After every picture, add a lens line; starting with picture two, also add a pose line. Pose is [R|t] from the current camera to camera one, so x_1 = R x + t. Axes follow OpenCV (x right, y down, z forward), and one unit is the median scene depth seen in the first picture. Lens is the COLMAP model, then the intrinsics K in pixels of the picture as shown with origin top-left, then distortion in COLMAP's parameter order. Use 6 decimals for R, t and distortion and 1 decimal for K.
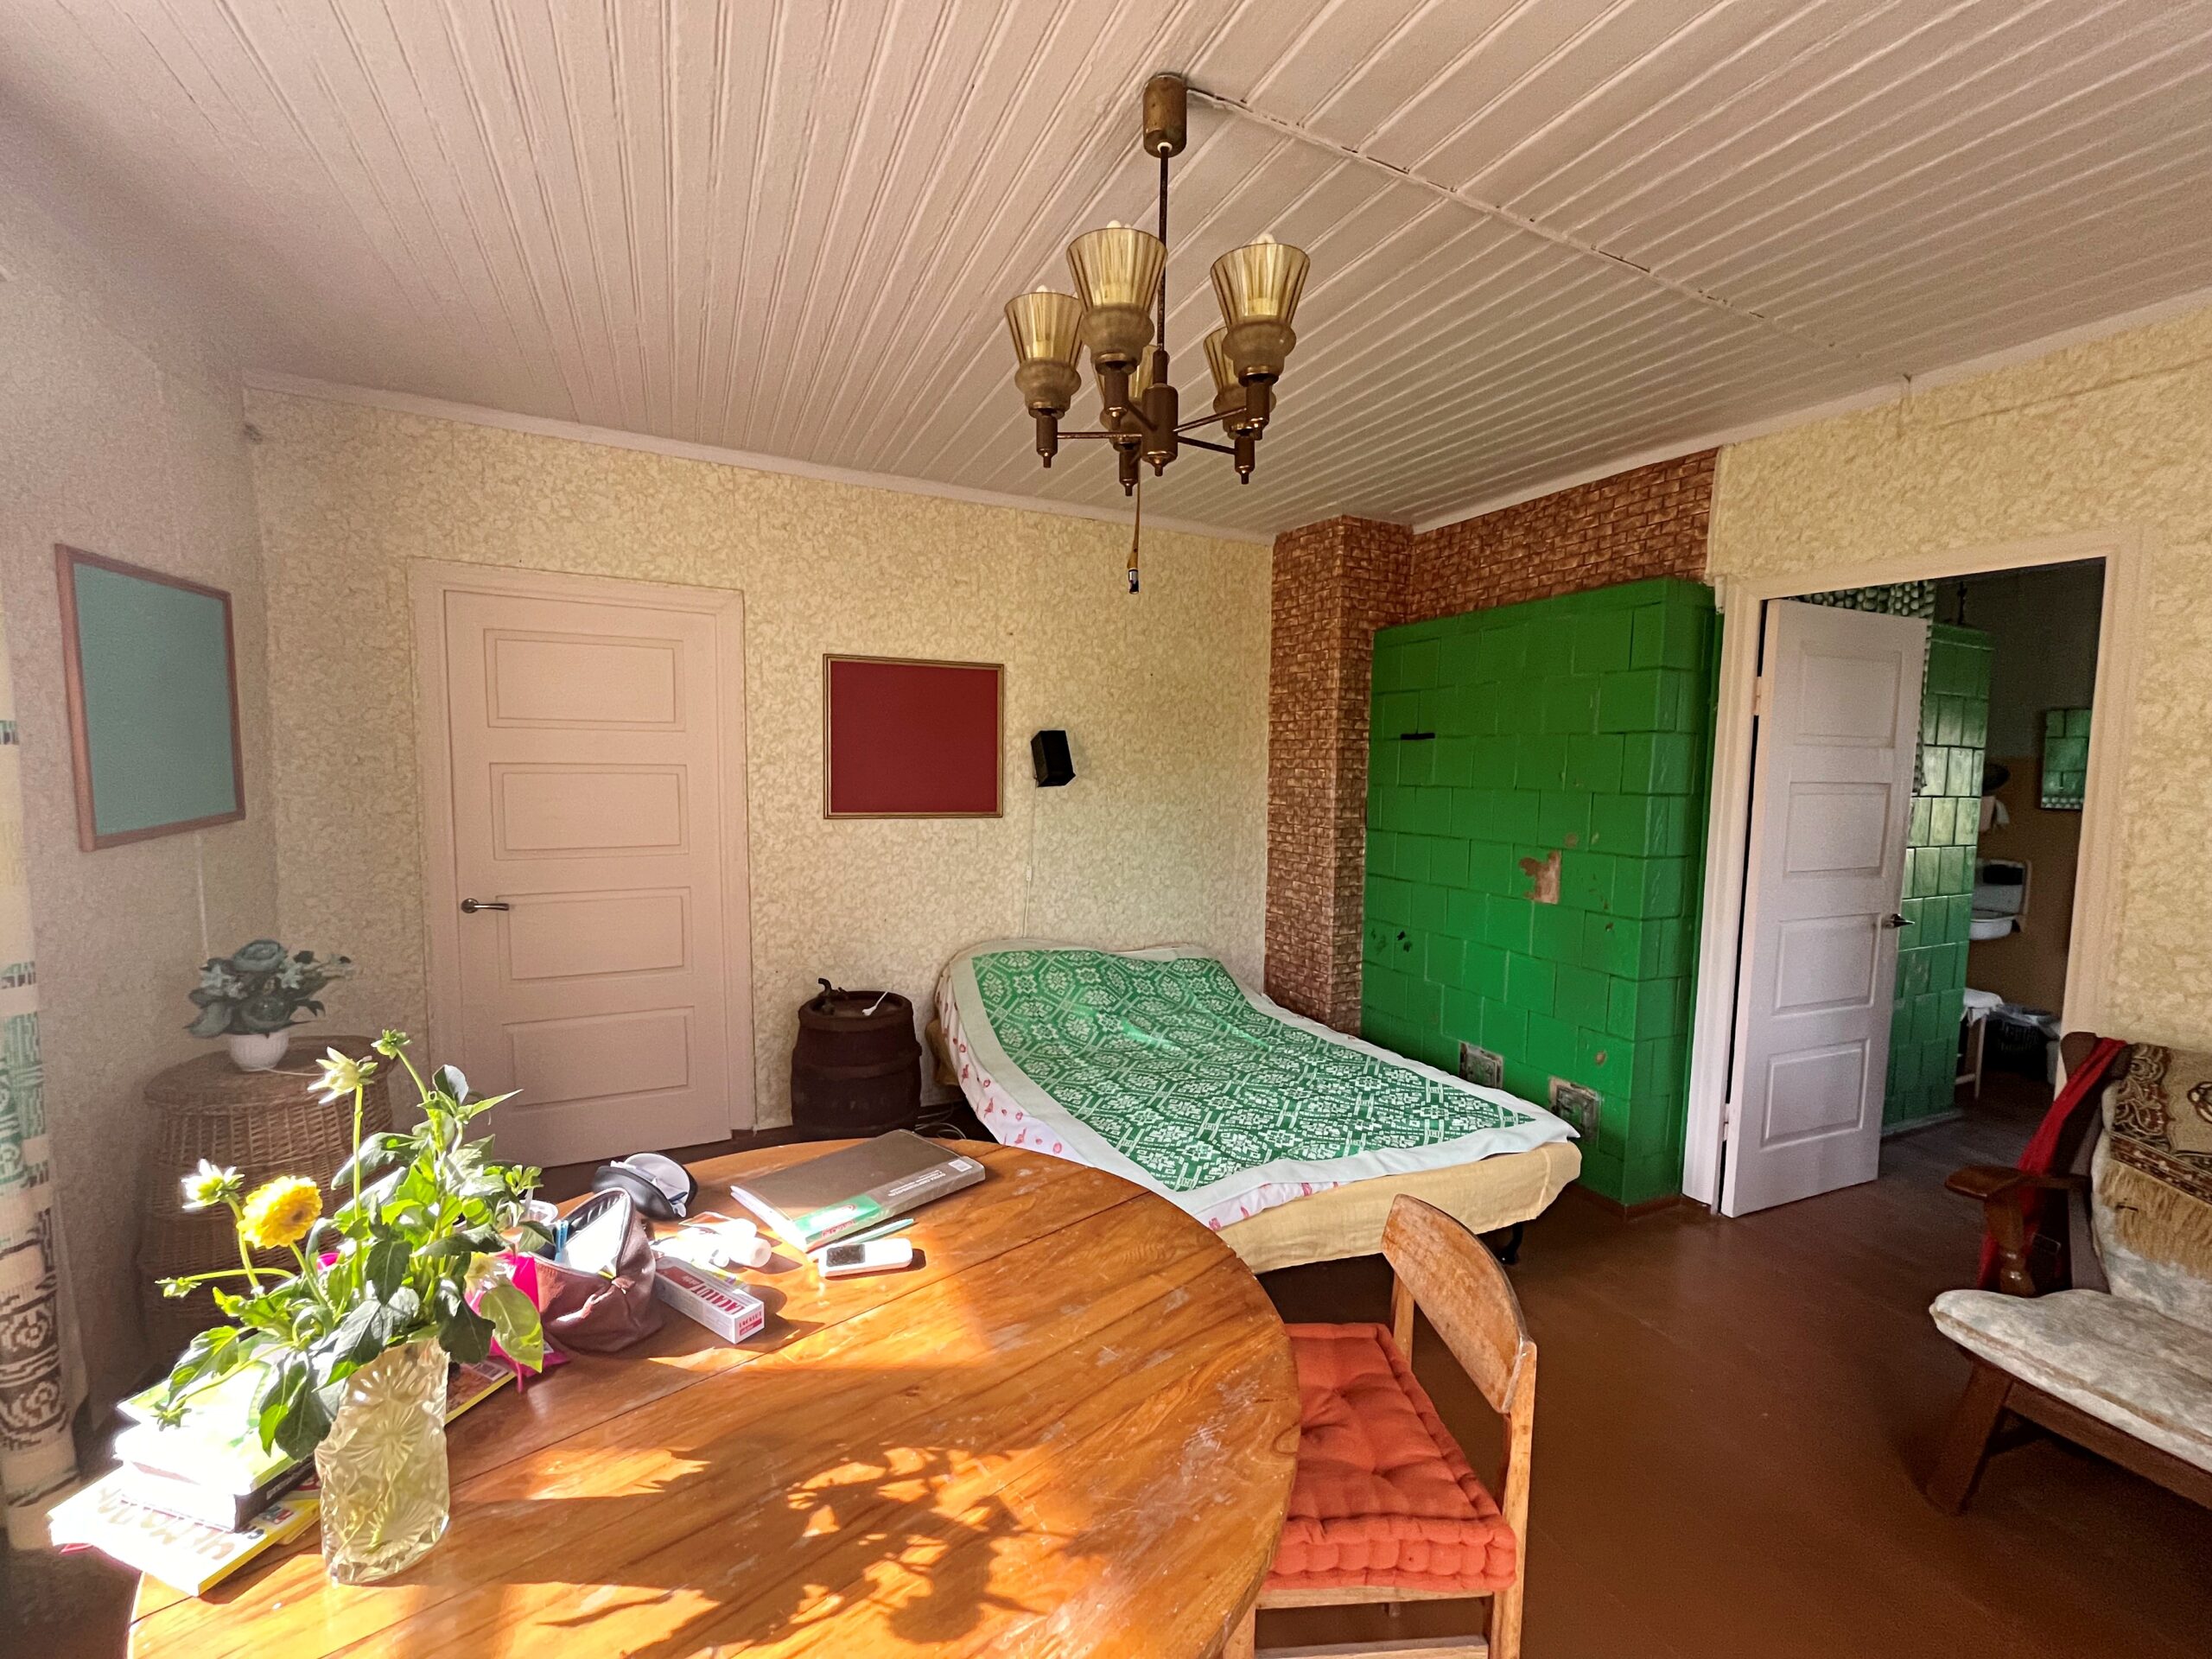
lens RADIAL K [[903.9, 0, 1103.7], [0, 903.9, 833.3], [0, 0, 1]] dist [-0.000939, 0.001391]
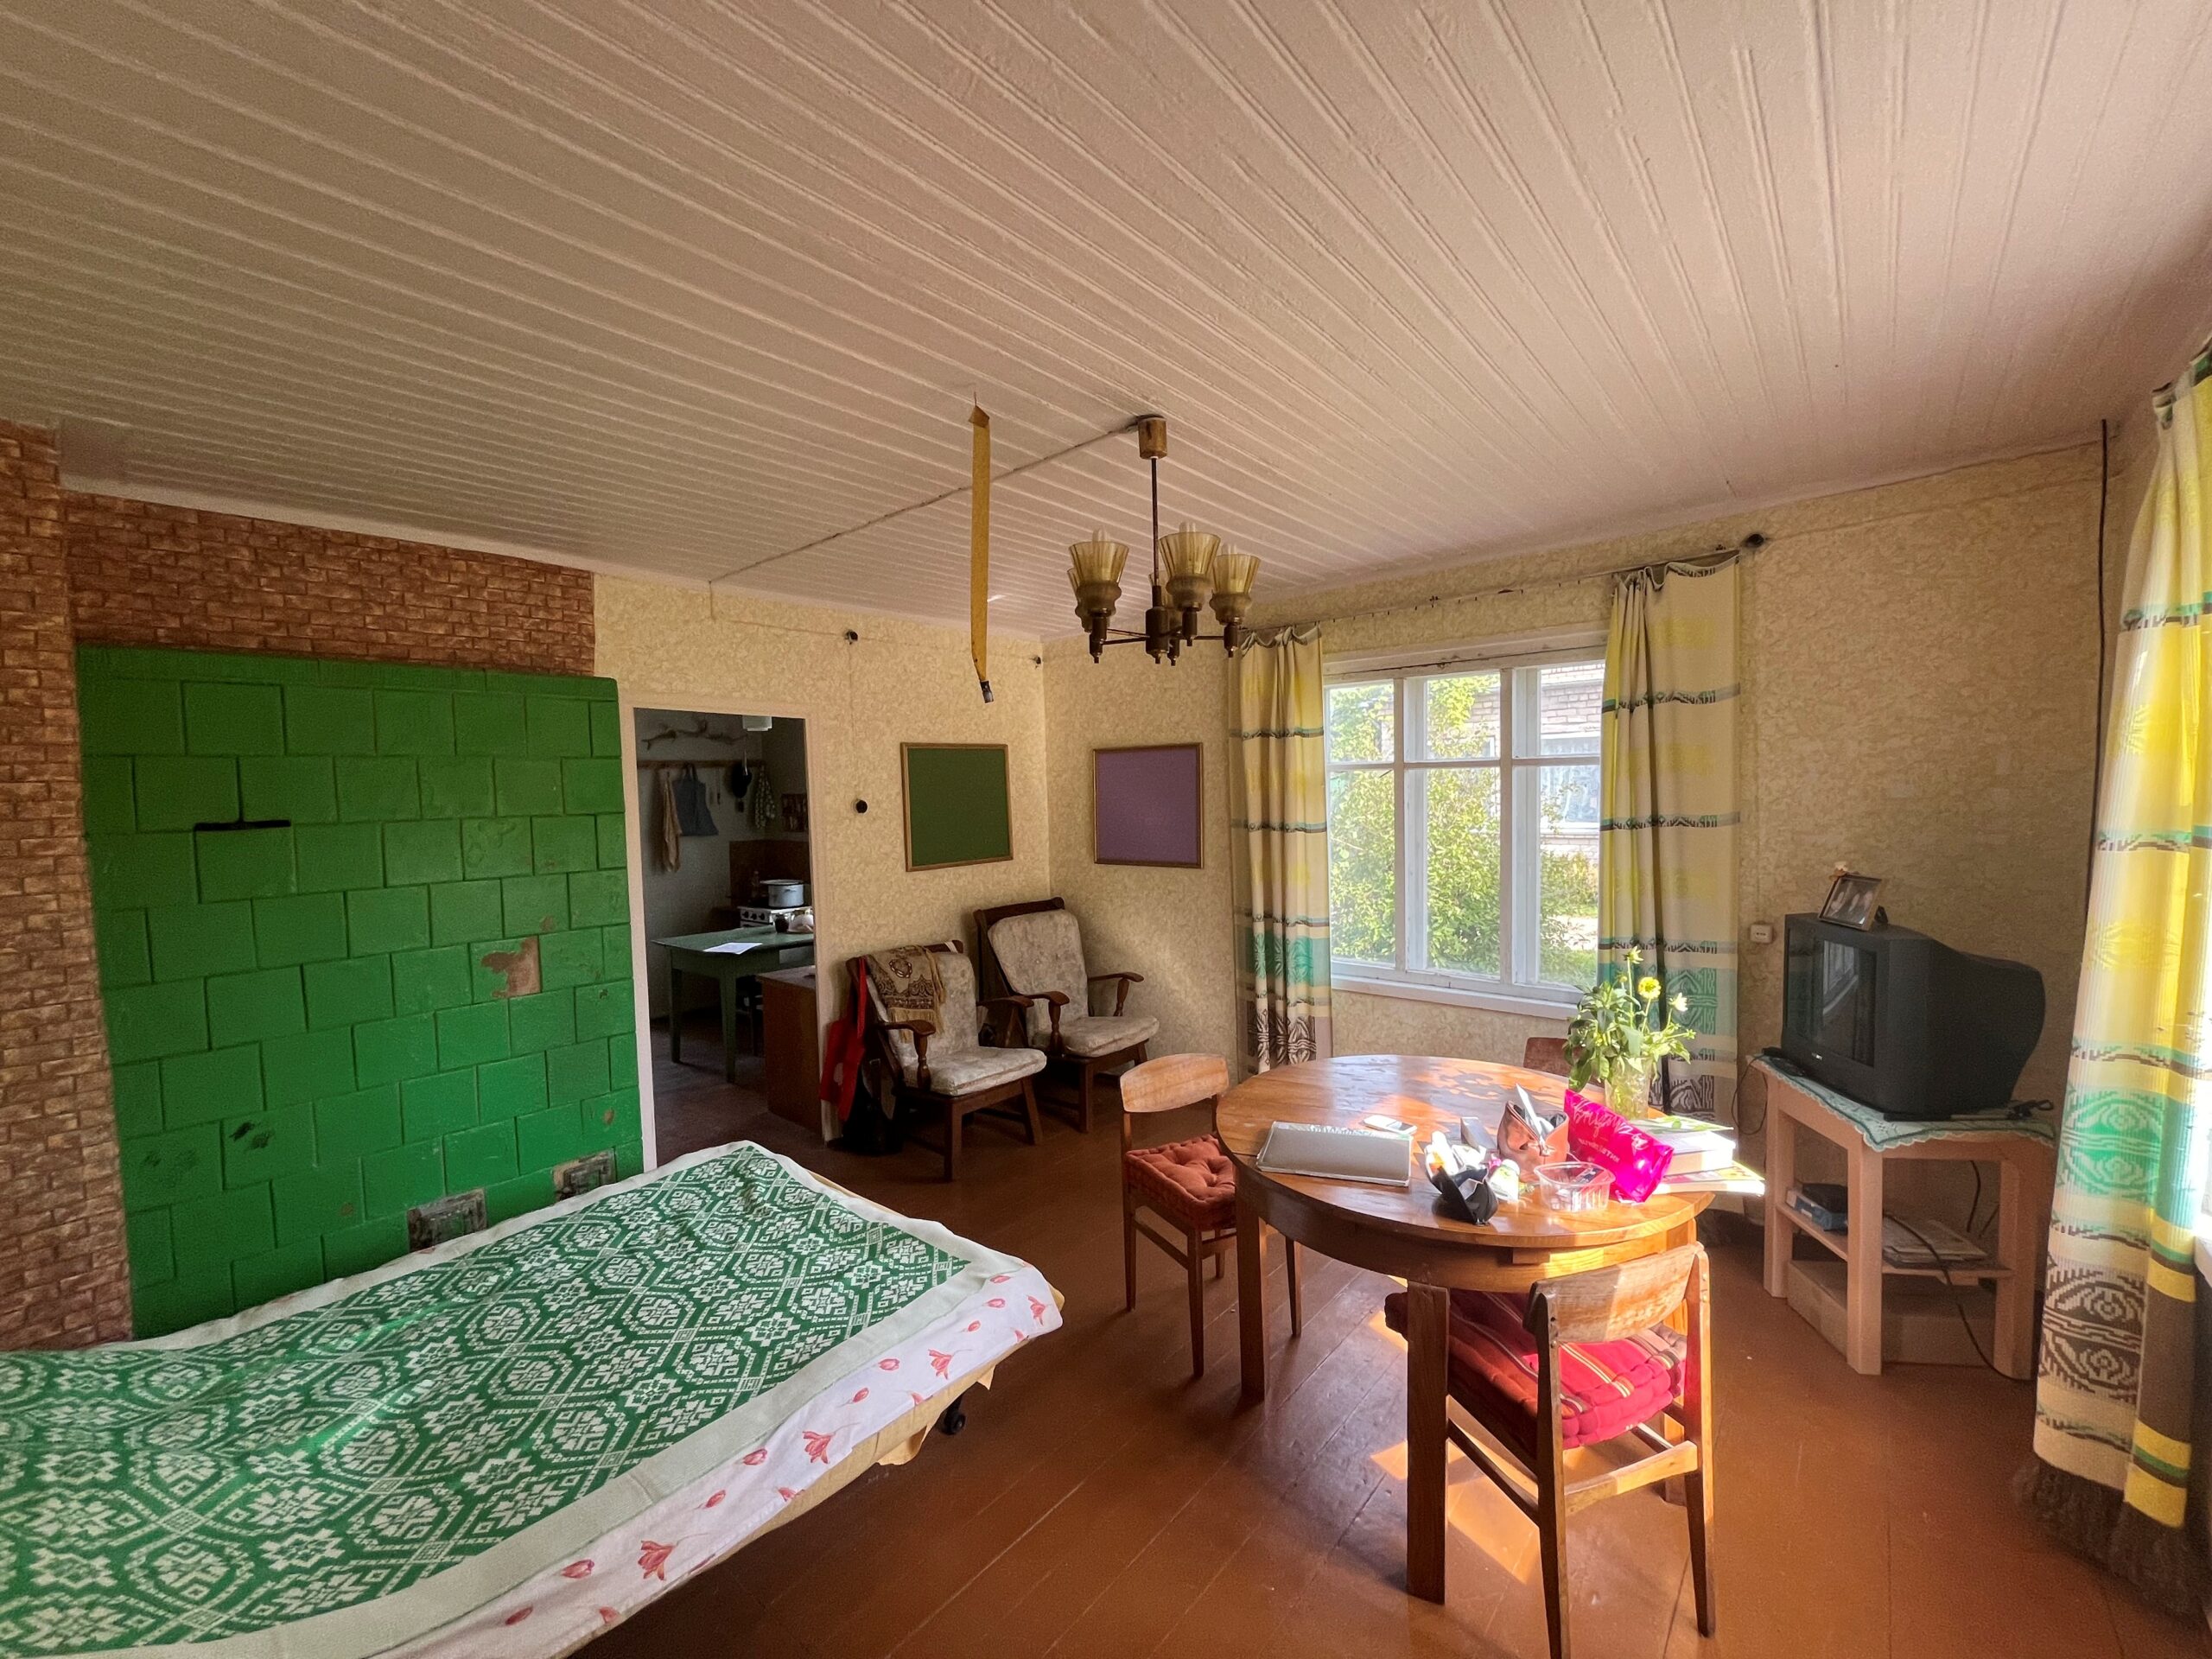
lens RADIAL K [[903.9, 0, 1091.3], [0, 903.9, 834.7], [0, 0, 1]] dist [-0.000939, 0.001391]
pose [[-0.399275, -0.046155, 0.915669, -0.604819], [0.099648, 0.990631, 0.093385, -0.118182], [-0.911400, 0.128531, -0.390934, 0.812862]]
